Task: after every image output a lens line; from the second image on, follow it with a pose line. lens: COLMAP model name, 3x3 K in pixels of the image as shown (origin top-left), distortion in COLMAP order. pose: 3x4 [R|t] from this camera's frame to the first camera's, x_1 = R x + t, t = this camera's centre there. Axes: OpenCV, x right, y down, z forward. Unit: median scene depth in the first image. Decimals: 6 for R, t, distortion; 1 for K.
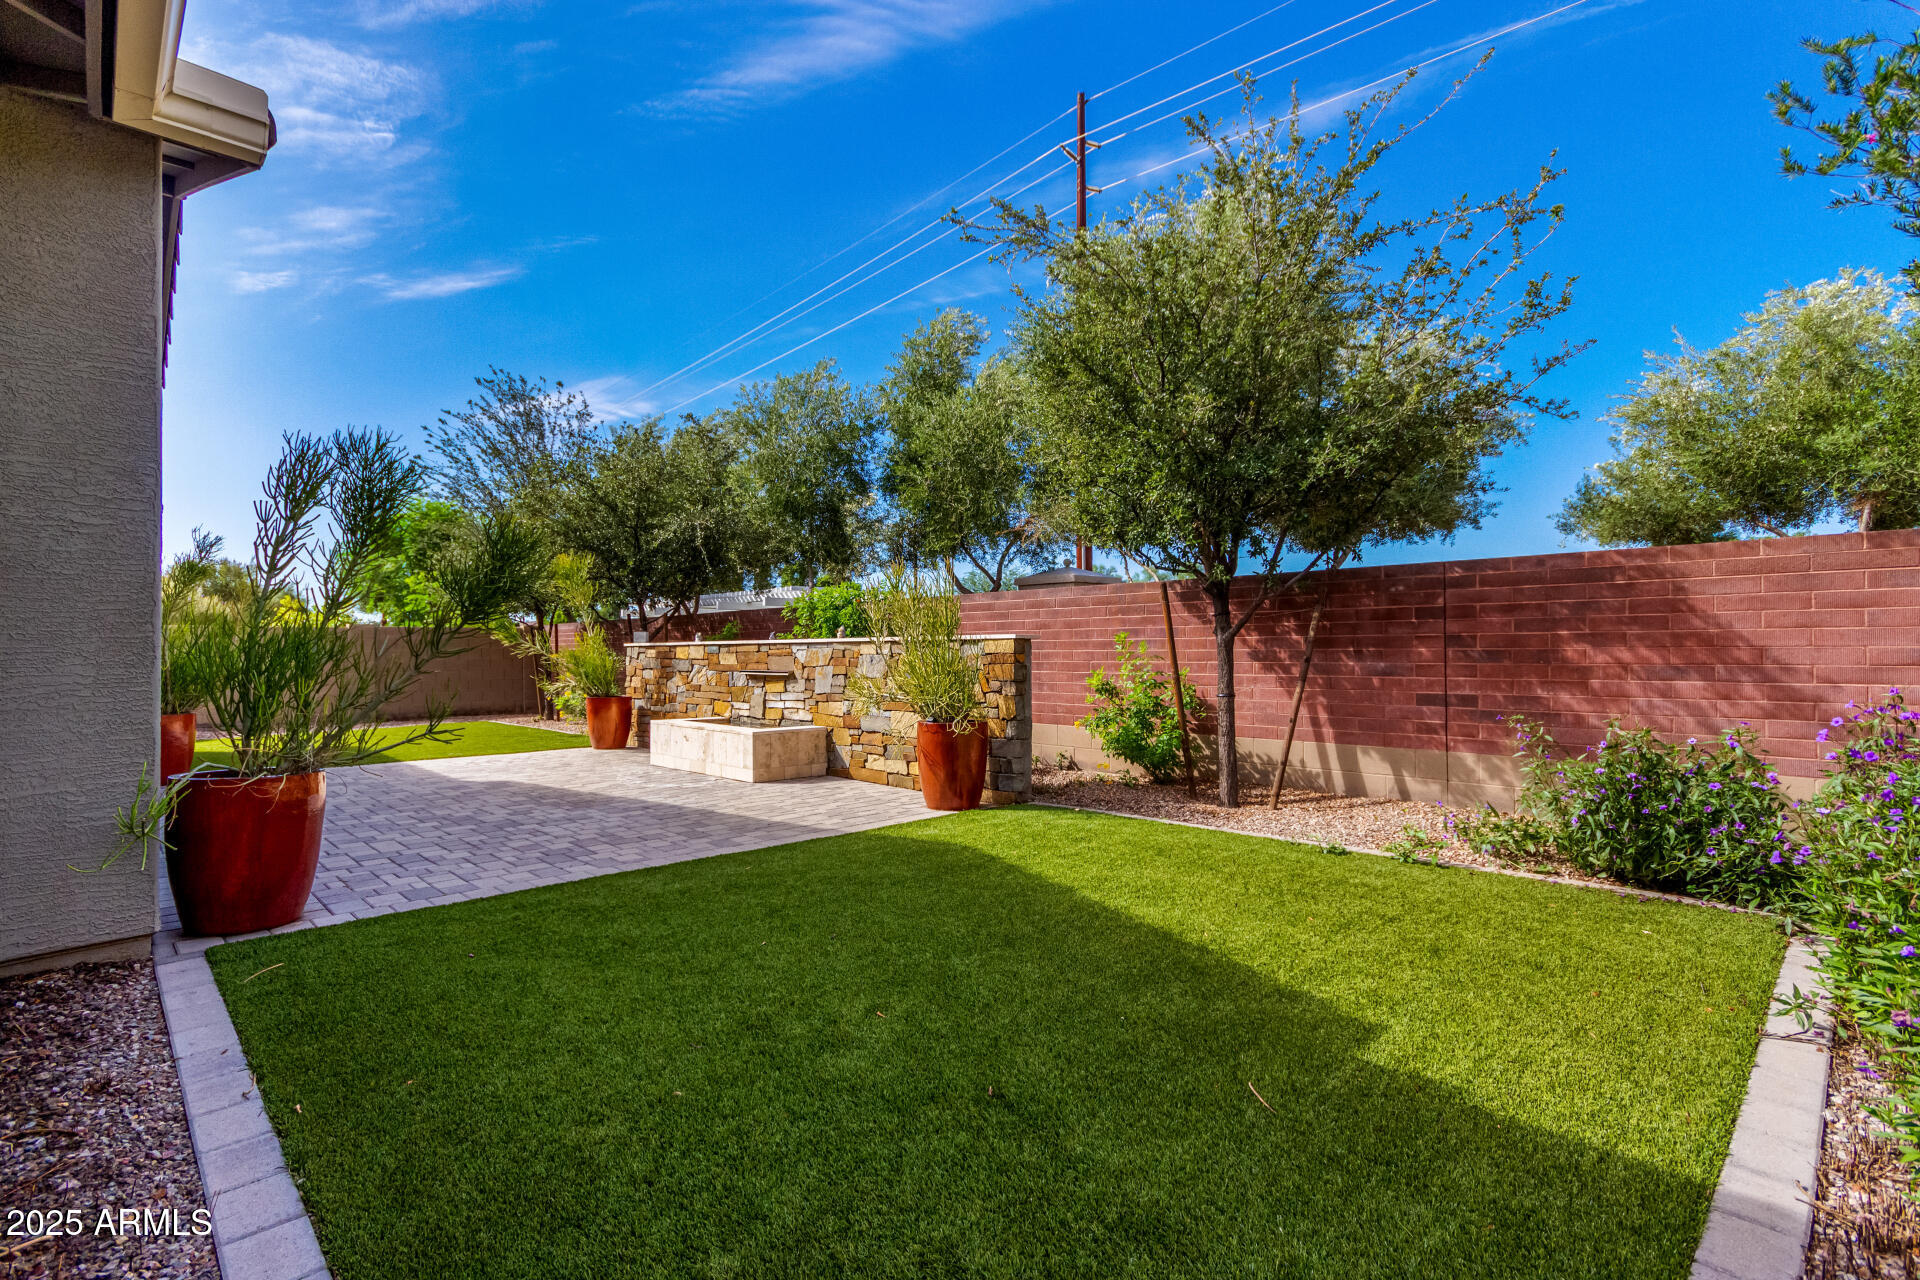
lens RADIAL K [[895.0, 0, 950.7], [0, 895.0, 653.8], [0, 0, 1]] dist [0.004359, 0.000851]
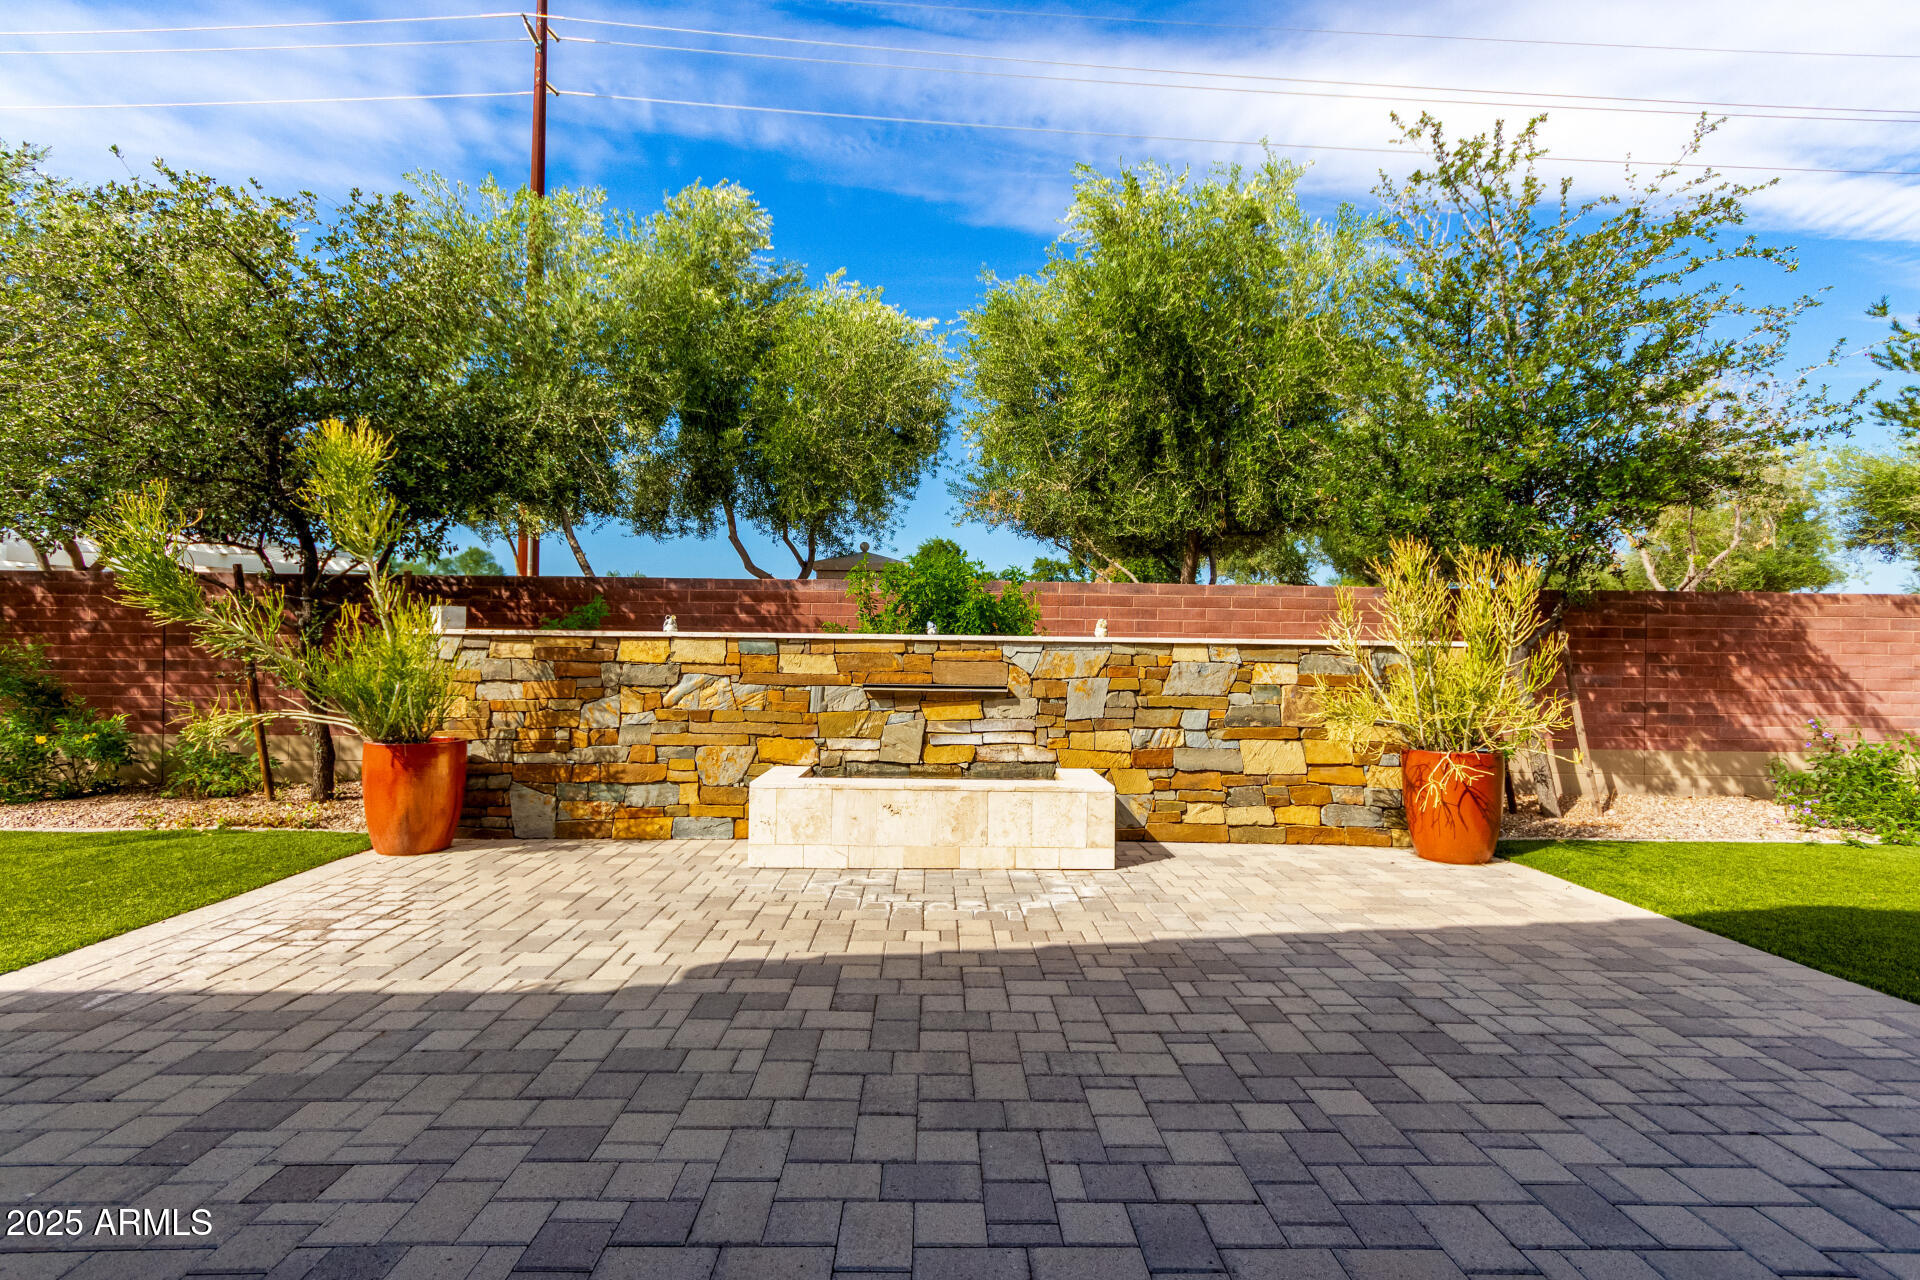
lens RADIAL K [[895.0, 0, 950.7], [0, 895.0, 653.8], [0, 0, 1]] dist [0.004359, 0.000851]
pose [[0.685802, 0.014353, 0.727647, -0.673170], [-0.013849, 0.999882, -0.006670, 0.001519], [-0.727656, -0.005503, 0.685920, 0.595732]]
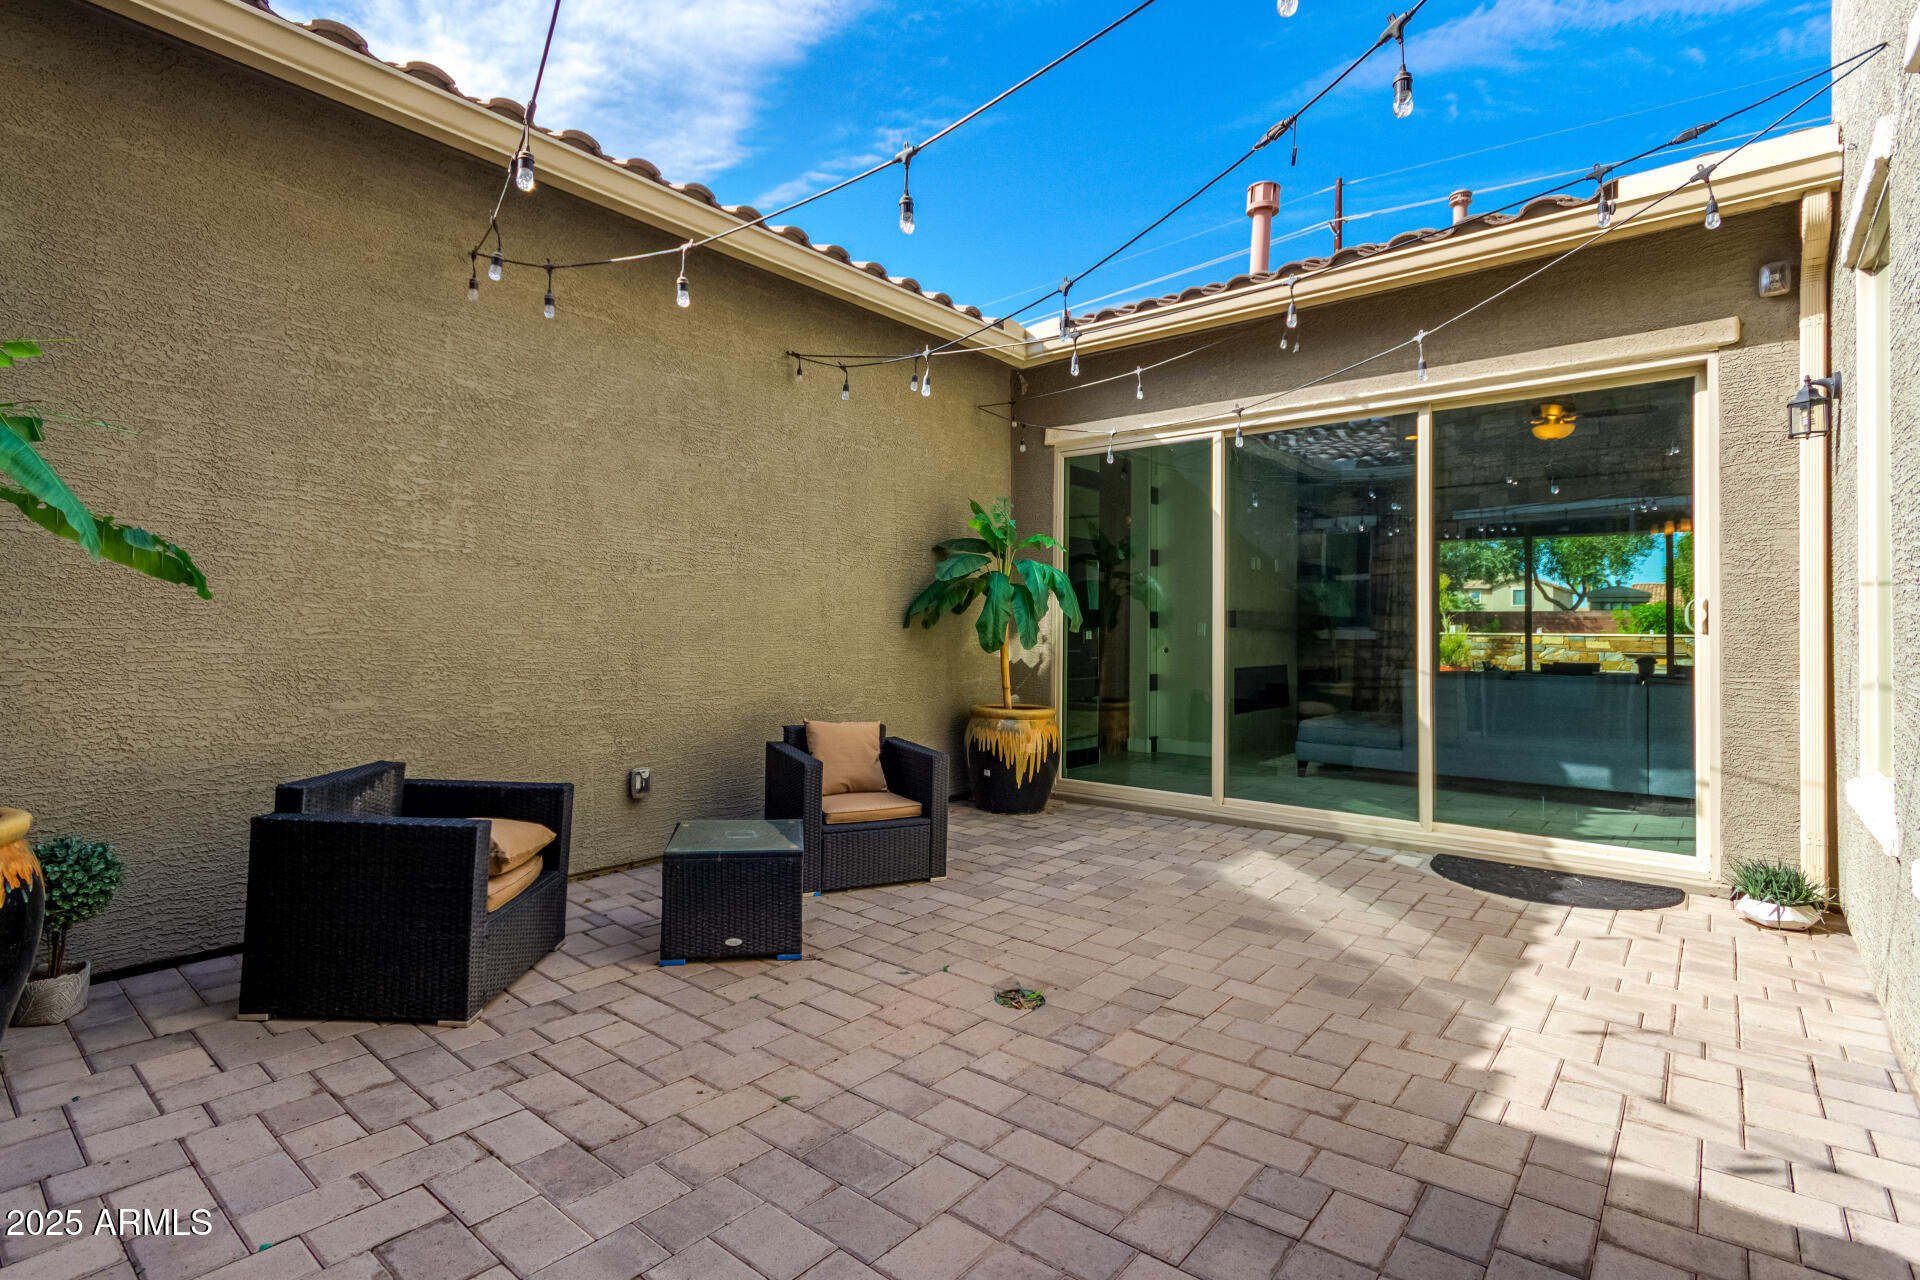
lens RADIAL K [[895.0, 0, 950.7], [0, 895.0, 653.8], [0, 0, 1]] dist [0.004359, 0.000851]
pose [[0.995393, 0.029475, 0.091232, -1.746086], [-0.030136, 0.999529, 0.005875, 0.053807], [-0.091015, -0.008597, 0.995812, -0.579717]]
